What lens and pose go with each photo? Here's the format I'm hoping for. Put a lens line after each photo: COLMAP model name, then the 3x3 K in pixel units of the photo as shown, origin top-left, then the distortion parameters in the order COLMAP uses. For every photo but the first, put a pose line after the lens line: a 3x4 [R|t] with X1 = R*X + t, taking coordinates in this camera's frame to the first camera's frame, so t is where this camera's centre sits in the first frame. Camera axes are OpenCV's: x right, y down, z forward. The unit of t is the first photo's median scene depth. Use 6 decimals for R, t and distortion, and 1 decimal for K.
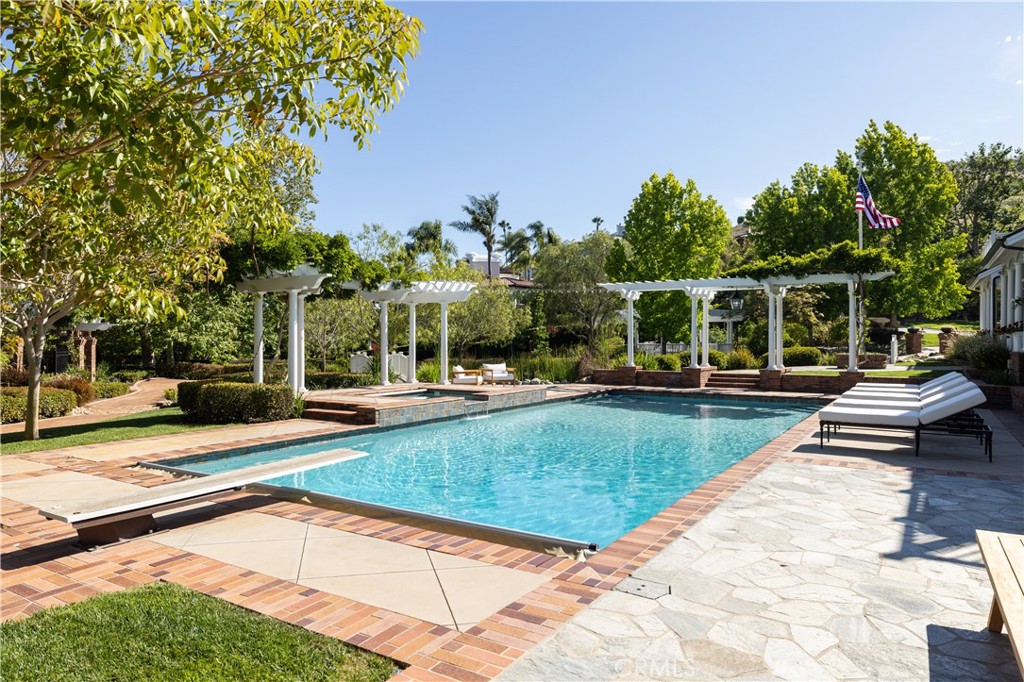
lens RADIAL K [[657.5, 0, 510.5], [0, 657.5, 344.3], [0, 0, 1]] dist [0.006381, 0.004350]
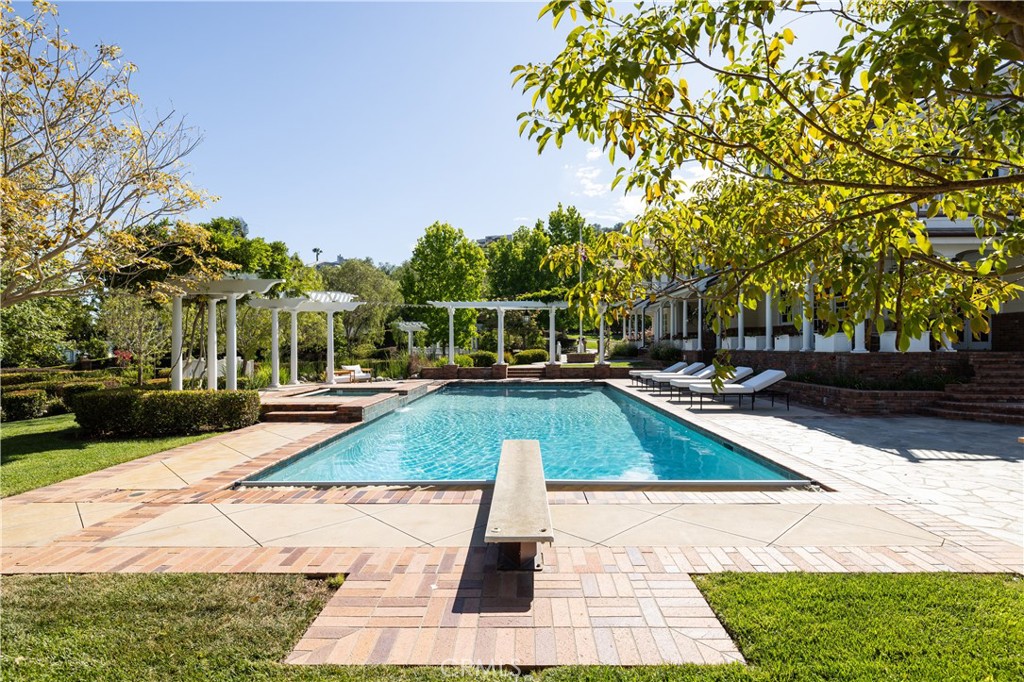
lens RADIAL K [[491.5, 0, 511.5], [0, 491.5, 345.3], [0, 0, 1]] dist [-0.004255, -0.000218]
pose [[0.857642, -0.003835, 0.514232, -0.234891], [0.008106, 0.999949, -0.006061, 0.001896], [-0.514182, 0.009366, 0.857630, 0.100918]]
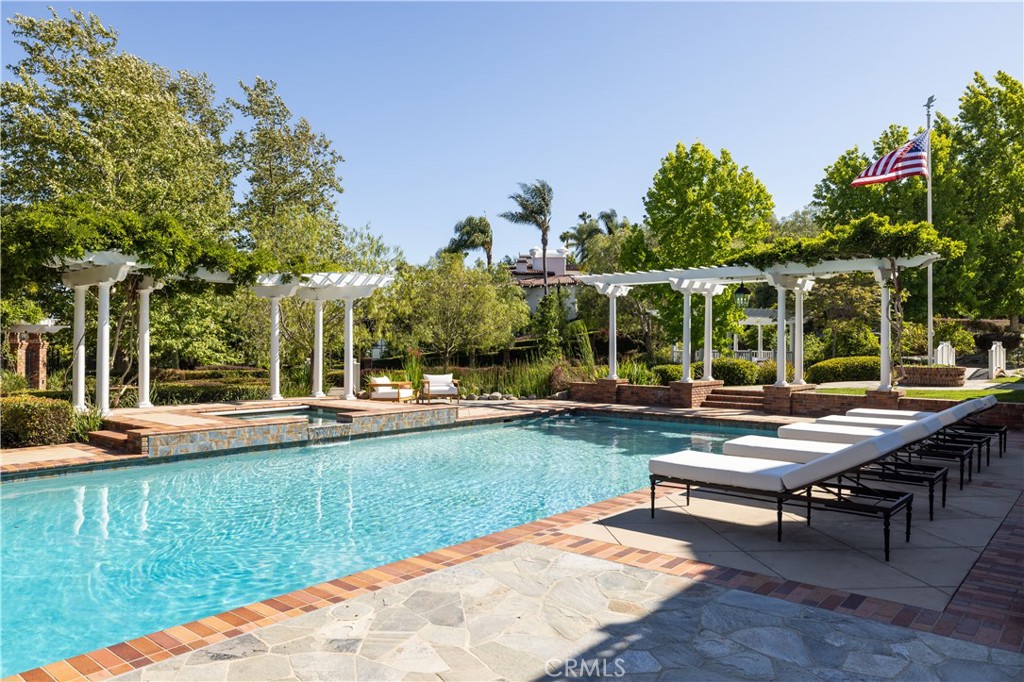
lens RADIAL K [[715.9, 0, 511.9], [0, 715.9, 336.4], [0, 0, 1]] dist [0.009048, -0.015965]
pose [[0.989965, 0.003282, -0.141273, 0.196373], [-0.005873, 0.999822, -0.017925, -0.002135], [0.141190, 0.018574, 0.989808, 0.129267]]
